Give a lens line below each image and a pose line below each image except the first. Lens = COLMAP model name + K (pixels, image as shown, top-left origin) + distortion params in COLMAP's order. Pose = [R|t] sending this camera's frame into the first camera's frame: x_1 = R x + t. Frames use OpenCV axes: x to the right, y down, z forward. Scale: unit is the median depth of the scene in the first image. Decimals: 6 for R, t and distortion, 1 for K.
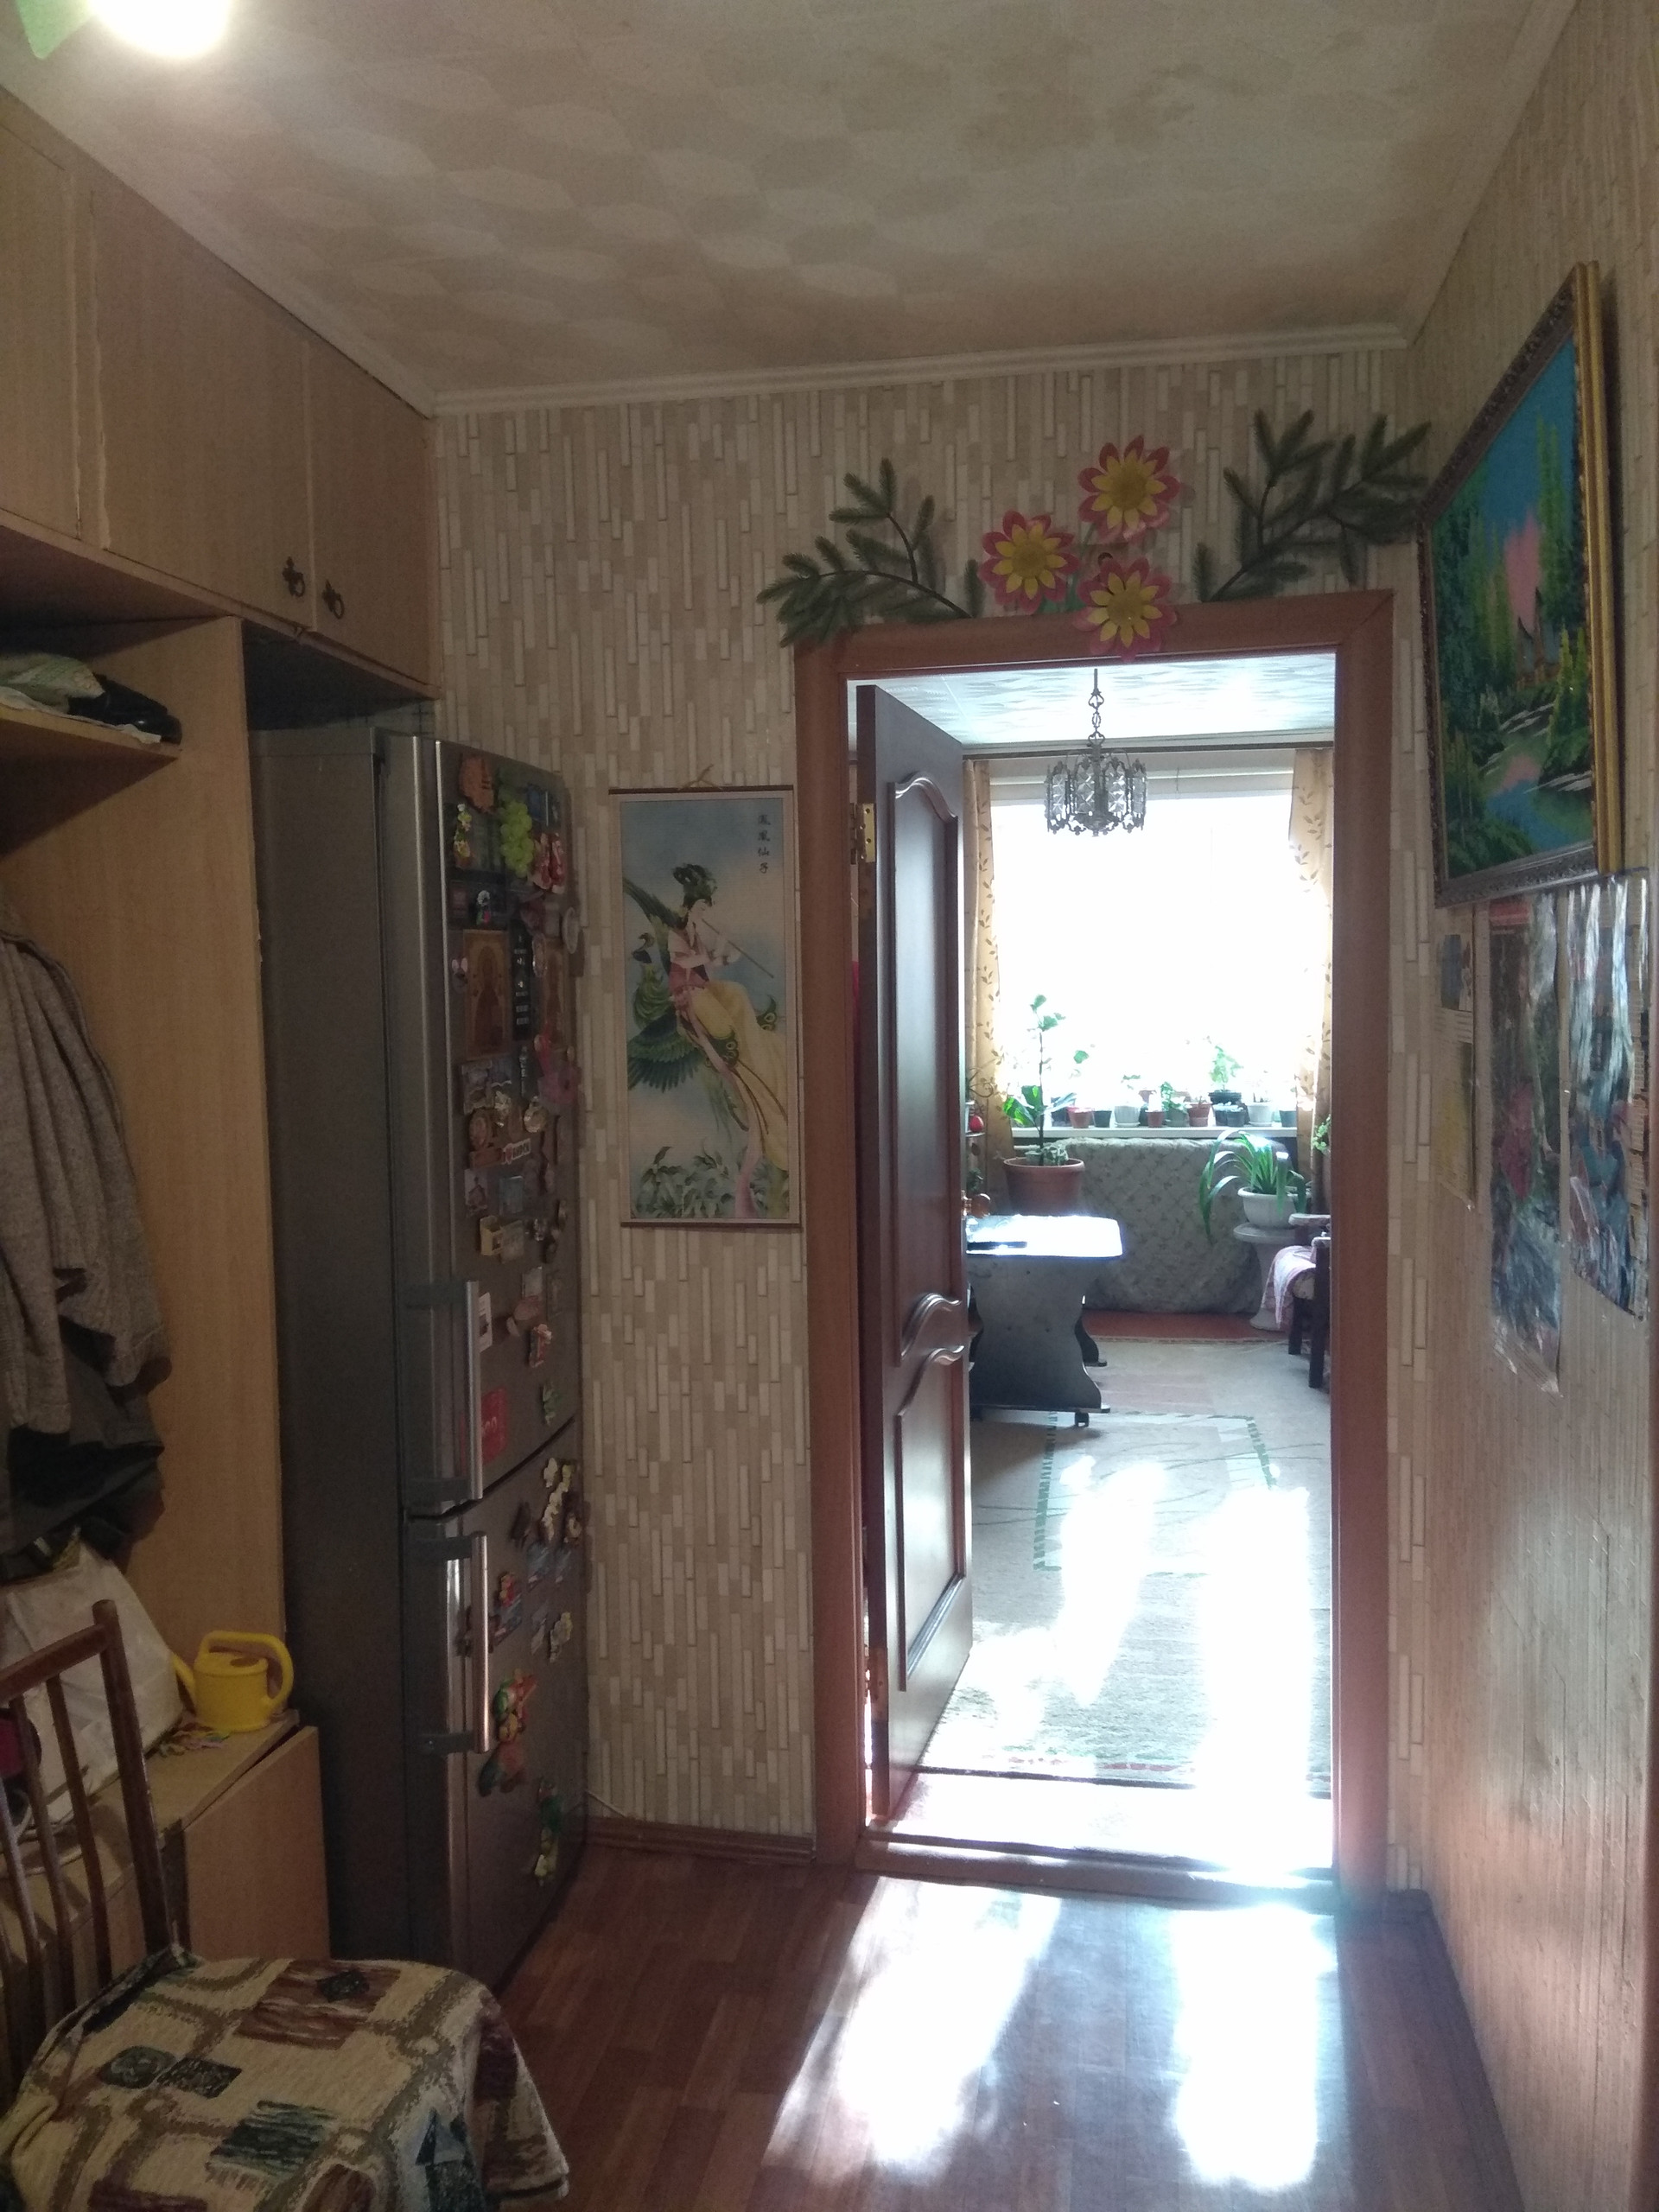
lens RADIAL K [[1725.2, 0, 829.5], [0, 1725.2, 1106.0], [0, 0, 1]] dist [0.133427, -0.227692]
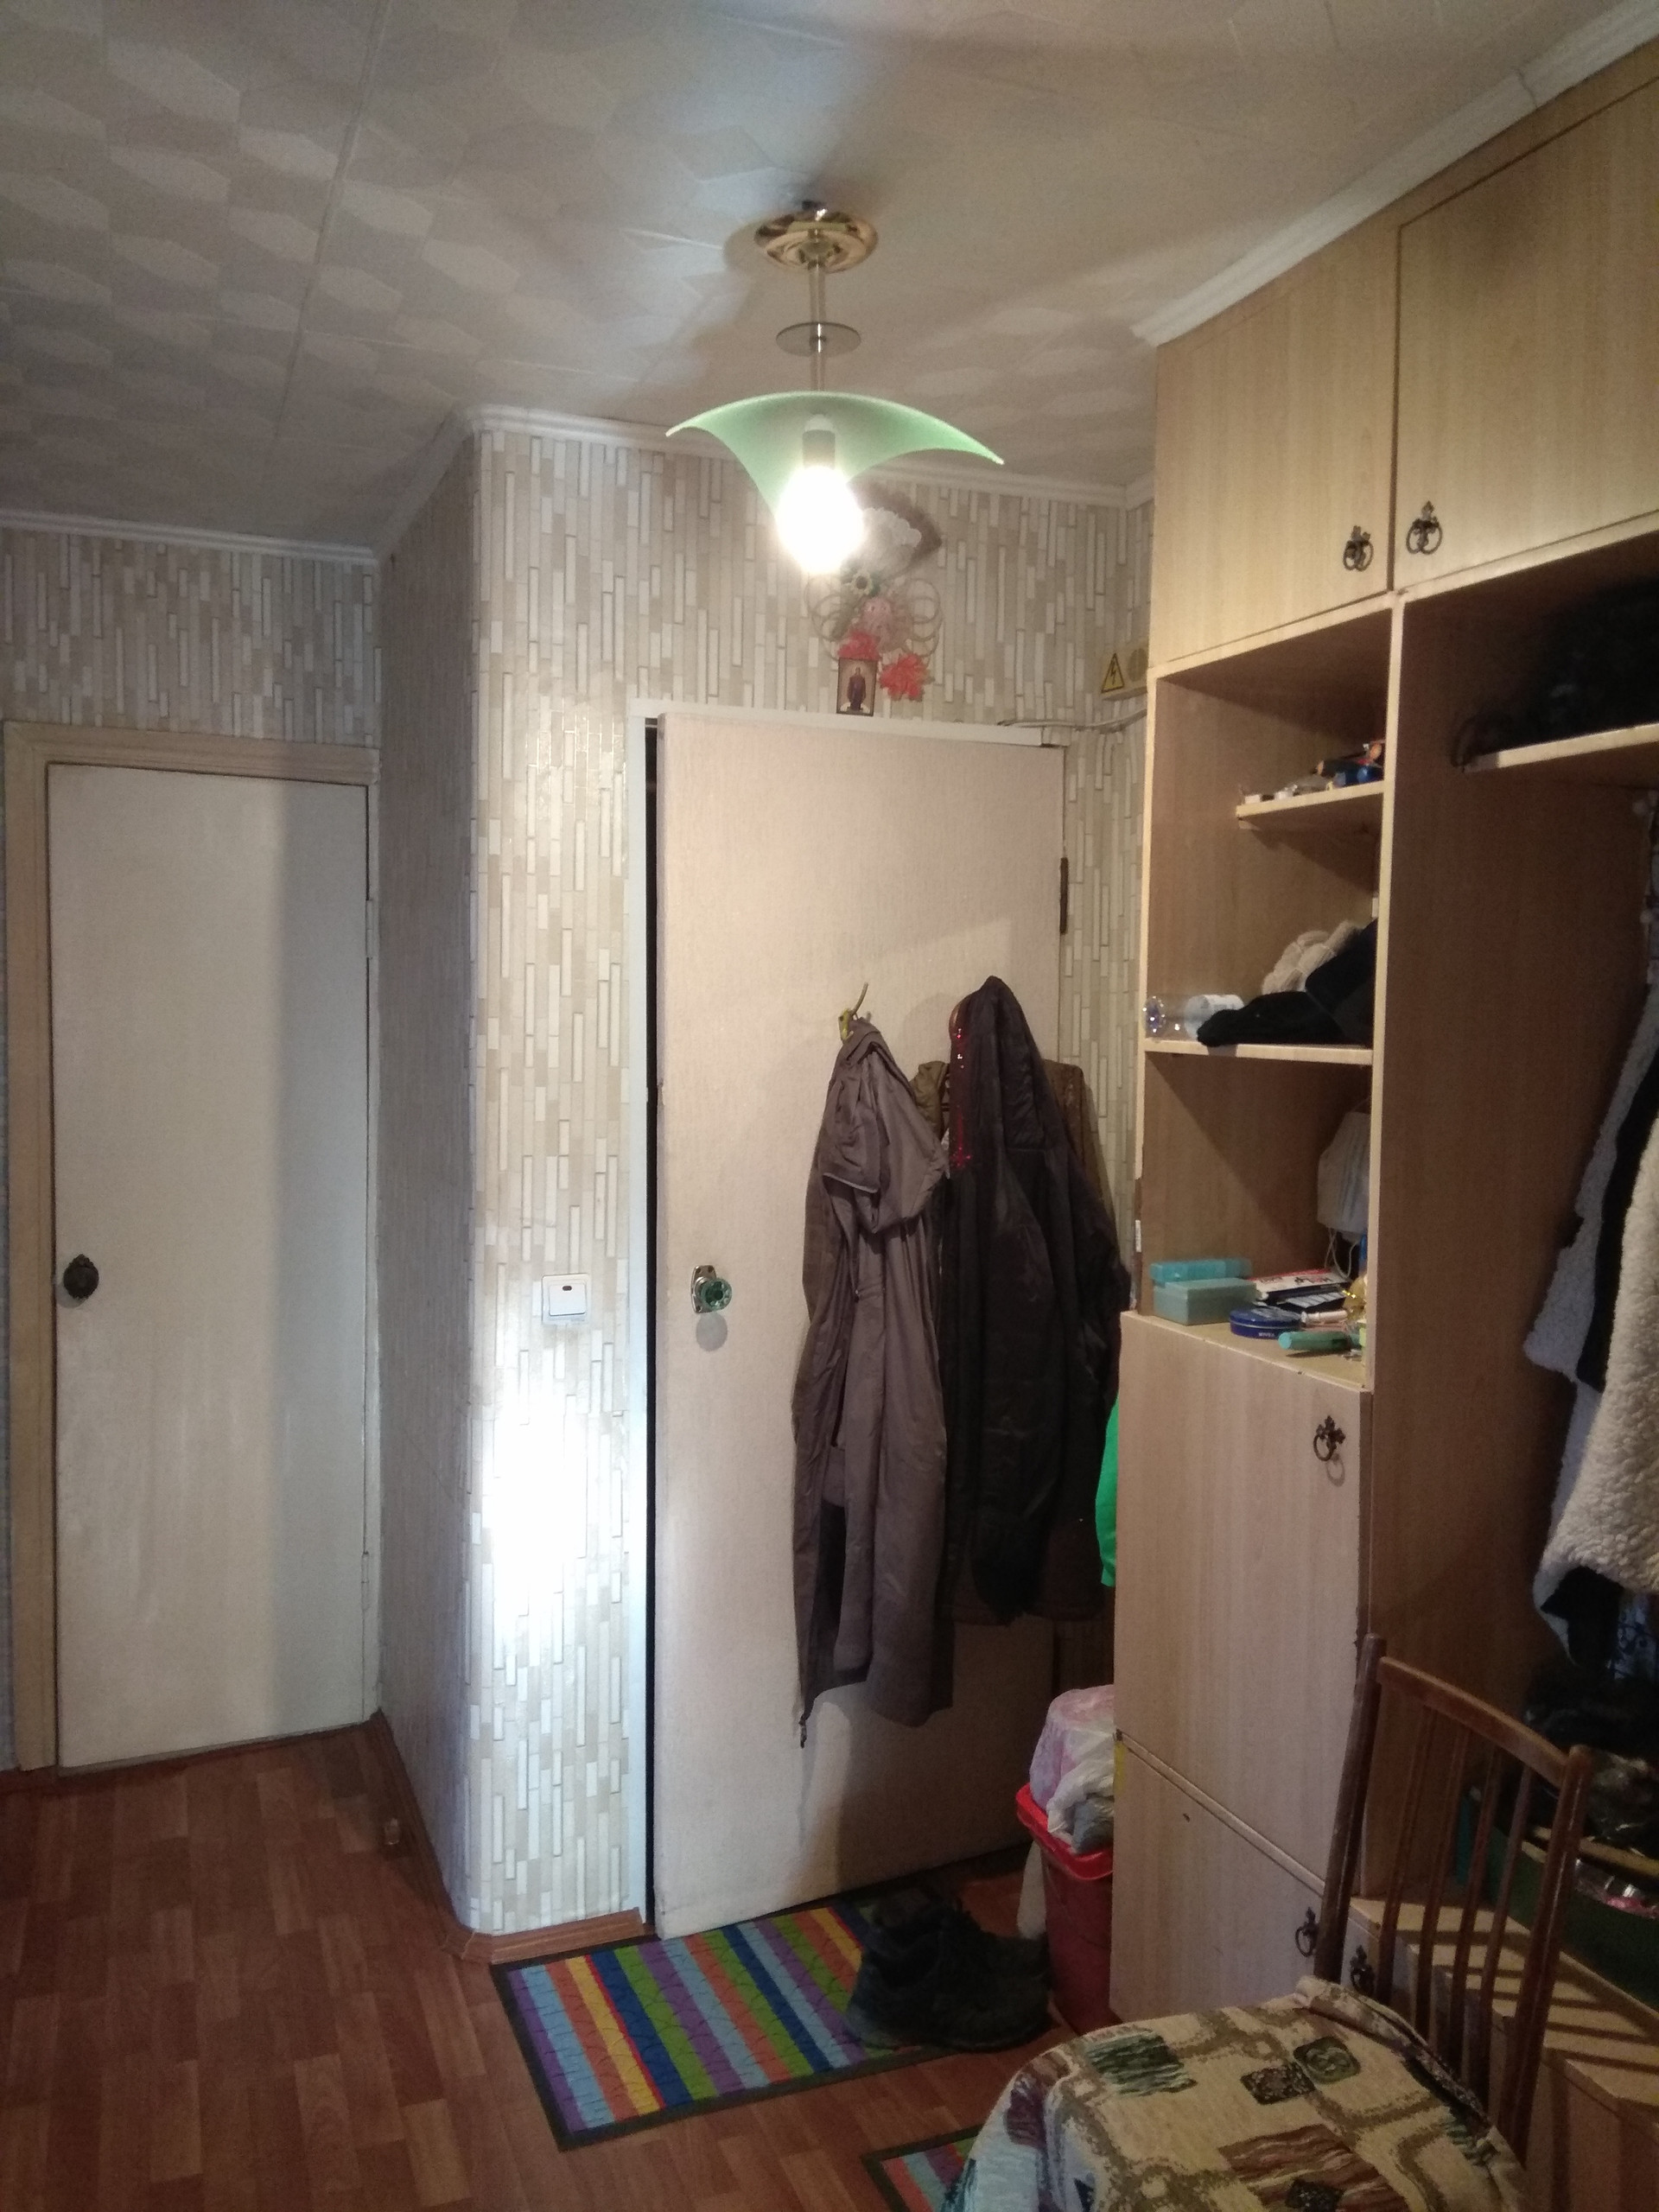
lens RADIAL K [[1733.9, 0, 863.1], [0, 1733.9, 1109.0], [0, 0, 1]] dist [0.135057, -0.238207]
pose [[-0.860222, 0.041160, -0.508255, 0.252915], [-0.032978, 0.990160, 0.136000, -0.108811], [0.508852, 0.133751, -0.850400, 1.171148]]
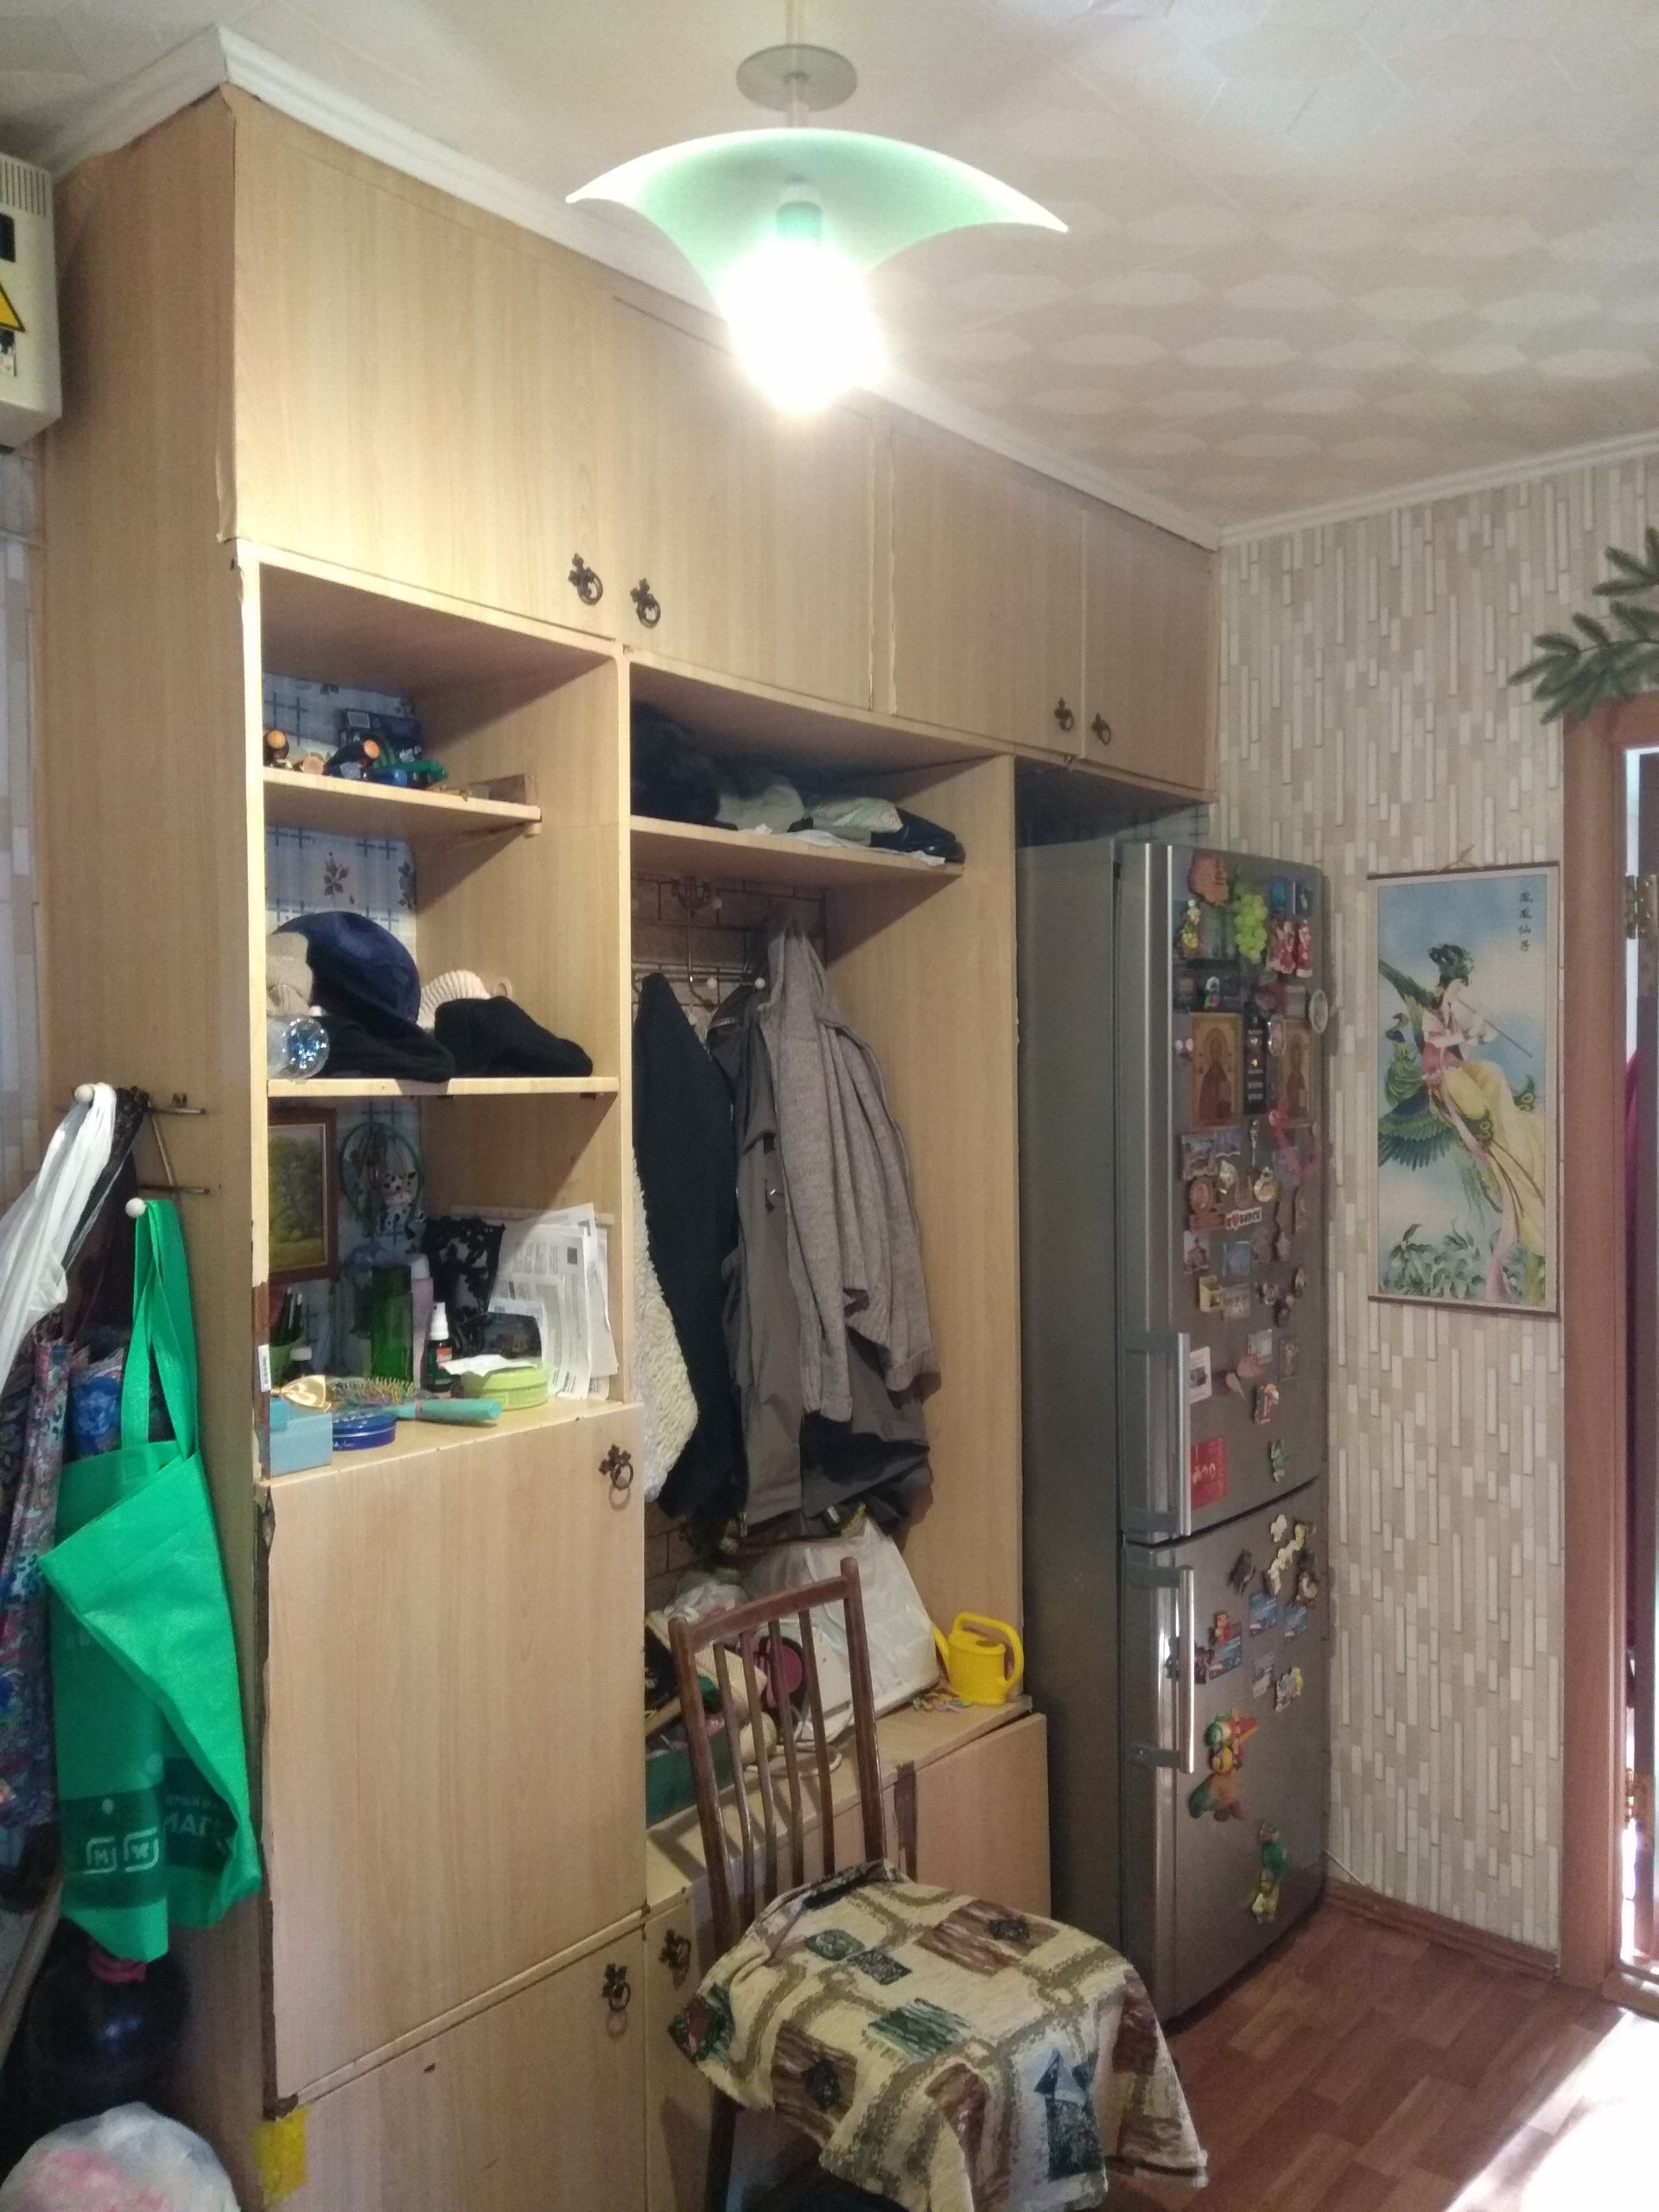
lens RADIAL K [[1722.1, 0, 829.5], [0, 1722.1, 1106.0], [0, 0, 1]] dist [0.135521, -0.234493]
pose [[0.858244, 0.021524, -0.512790, 0.150521], [-0.043893, 0.998538, -0.031550, 0.002114], [0.511361, 0.049586, 0.857934, -0.055587]]
